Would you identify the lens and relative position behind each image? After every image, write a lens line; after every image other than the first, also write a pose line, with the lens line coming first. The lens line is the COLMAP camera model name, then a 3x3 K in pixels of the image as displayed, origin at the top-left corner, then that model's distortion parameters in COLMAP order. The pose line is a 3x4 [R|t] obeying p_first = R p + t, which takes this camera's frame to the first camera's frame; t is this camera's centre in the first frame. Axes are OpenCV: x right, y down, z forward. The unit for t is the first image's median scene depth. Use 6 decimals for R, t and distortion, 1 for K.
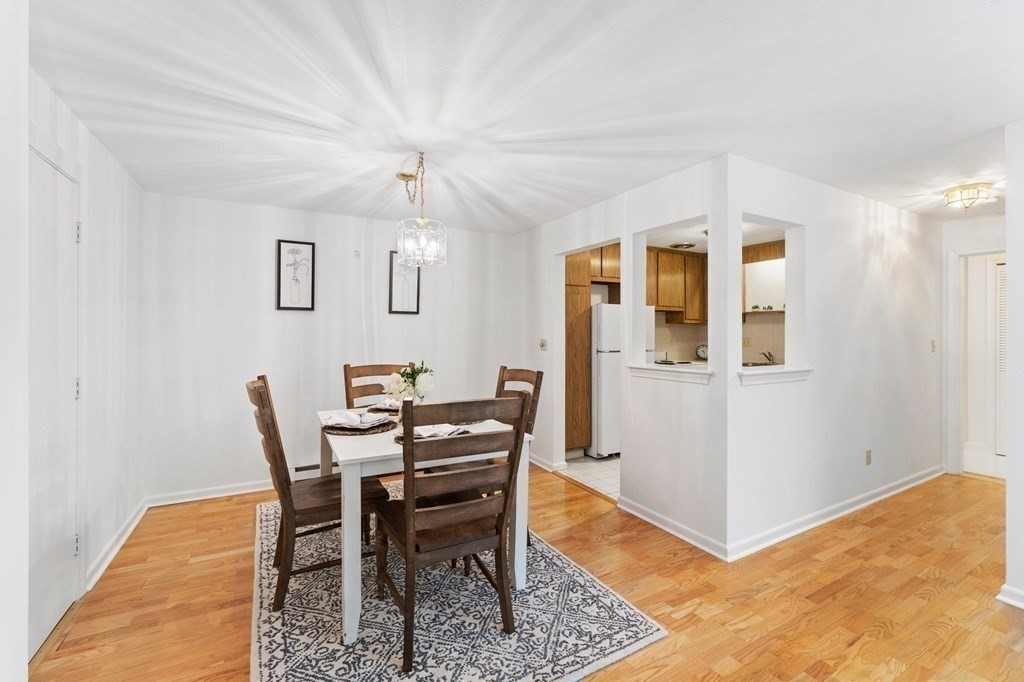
lens RADIAL K [[440.5, 0, 512.8], [0, 440.5, 330.2], [0, 0, 1]] dist [0.001773, 0.000066]
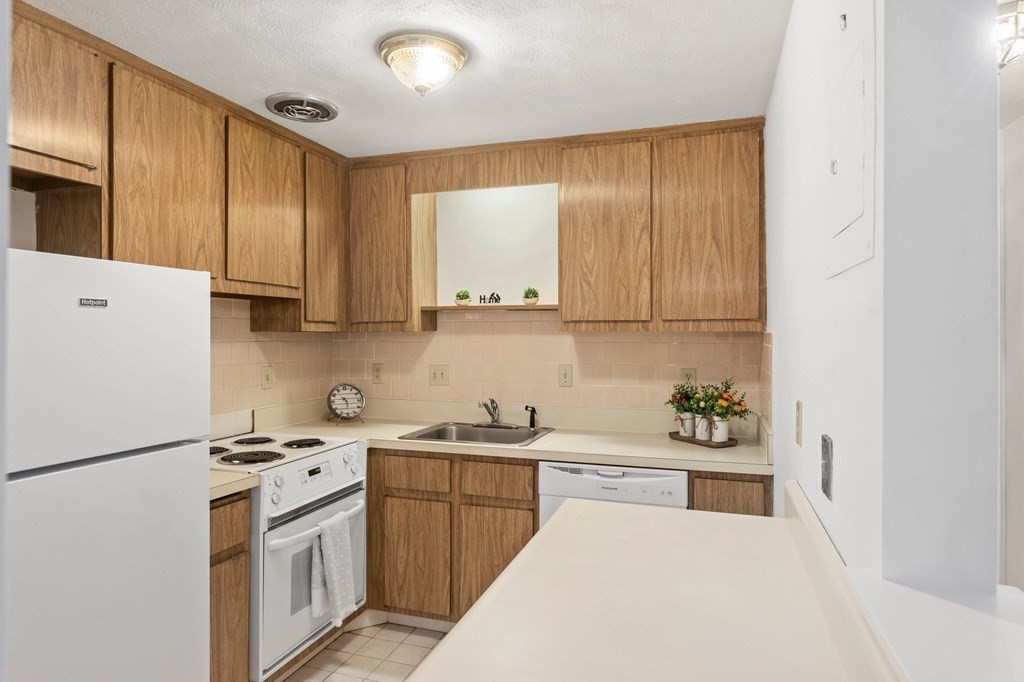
lens RADIAL K [[611.5, 0, 513.7], [0, 611.5, 333.0], [0, 0, 1]] dist [-0.004286, 0.000747]
pose [[0.734186, 0.001559, 0.678946, 0.177676], [-0.001486, 0.999999, -0.000689, -0.015044], [-0.678946, -0.000503, 0.734188, 0.522336]]
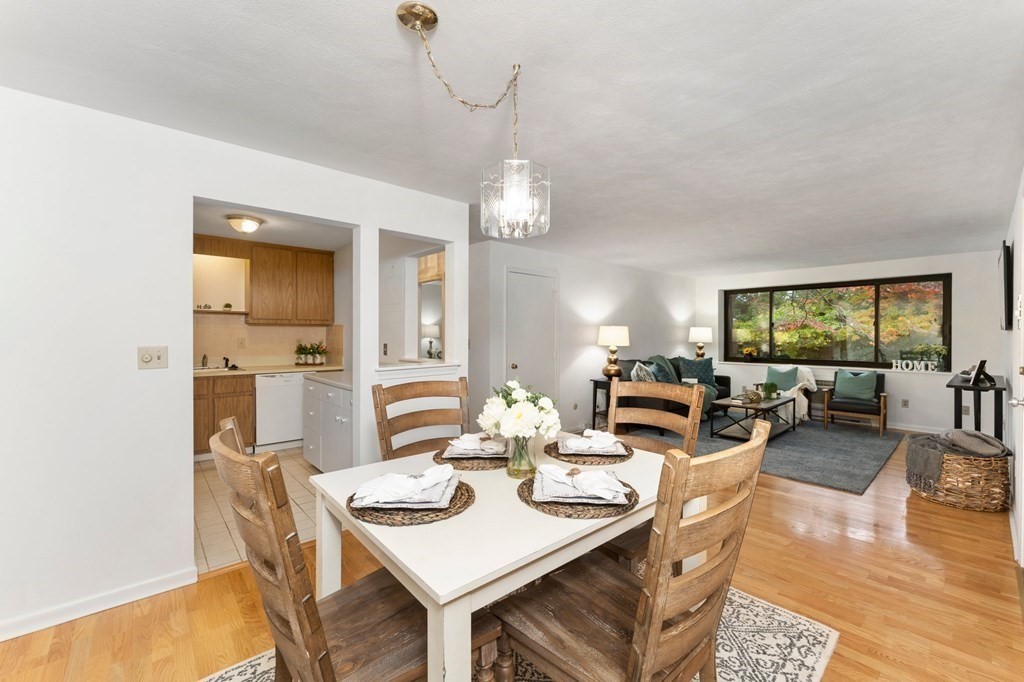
lens RADIAL K [[419.4, 0, 515.5], [0, 419.4, 335.8], [0, 0, 1]] dist [-0.008079, -0.000106]
pose [[-0.224182, -0.005683, 0.974531, -0.398674], [-0.002368, 0.999983, 0.005287, 0.004058], [-0.974544, -0.001122, -0.224192, 0.548982]]
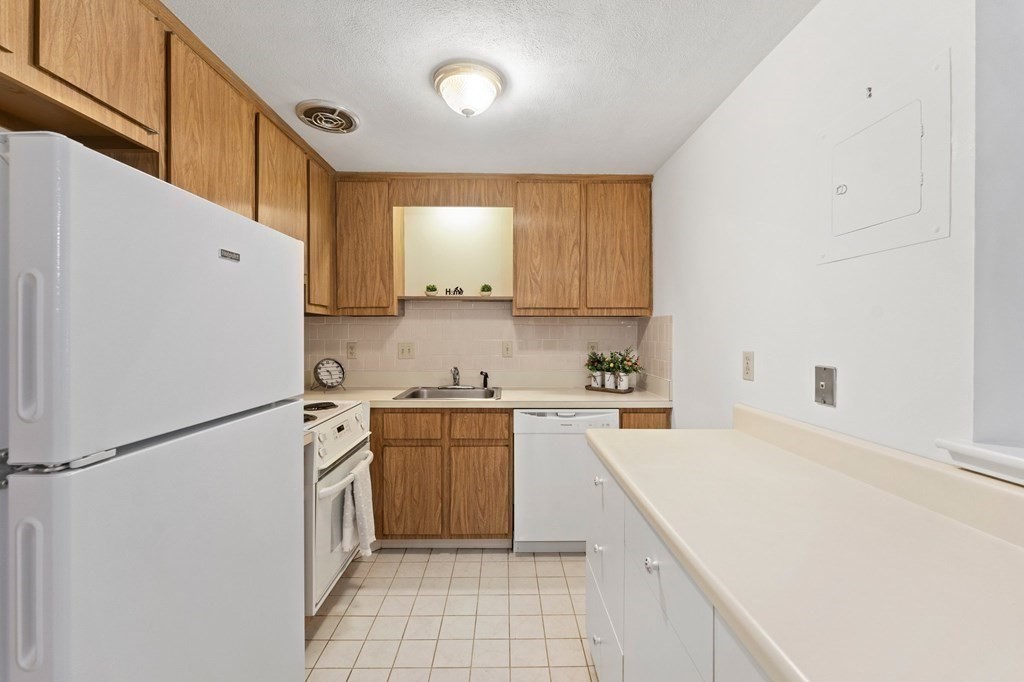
lens RADIAL K [[419.4, 0, 514.0], [0, 419.4, 333.8], [0, 0, 1]] dist [-0.008079, -0.000106]
pose [[0.467122, -0.001602, 0.884191, 0.124212], [-0.002053, 0.999994, 0.002896, 0.003973], [-0.884191, -0.003168, 0.467116, 0.654200]]
